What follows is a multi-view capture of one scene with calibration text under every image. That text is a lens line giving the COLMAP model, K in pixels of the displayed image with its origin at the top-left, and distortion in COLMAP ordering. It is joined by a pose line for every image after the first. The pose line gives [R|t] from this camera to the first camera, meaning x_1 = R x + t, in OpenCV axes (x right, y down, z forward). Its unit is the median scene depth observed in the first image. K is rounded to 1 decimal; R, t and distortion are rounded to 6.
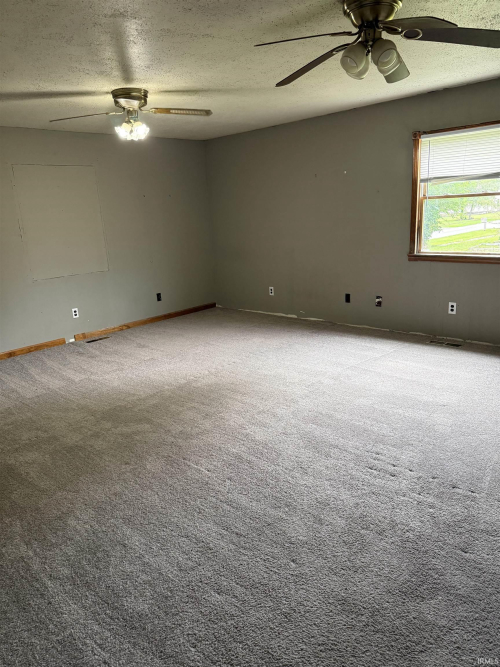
lens RADIAL K [[469.8, 0, 250.0], [0, 469.8, 333.5], [0, 0, 1]] dist [0.048735, -0.083841]
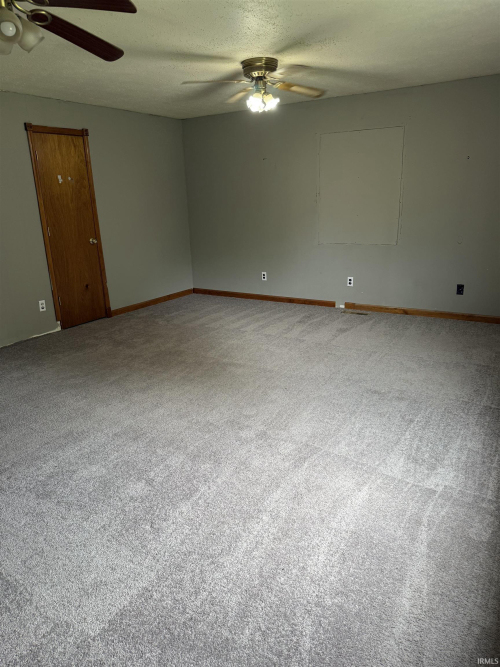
lens RADIAL K [[469.8, 0, 250.0], [0, 469.8, 333.5], [0, 0, 1]] dist [0.048735, -0.083841]
pose [[0.180803, 0.323971, -0.928630, 0.606227], [-0.220172, 0.933560, 0.282824, -0.190539], [0.958559, 0.153323, 0.240120, 0.613083]]
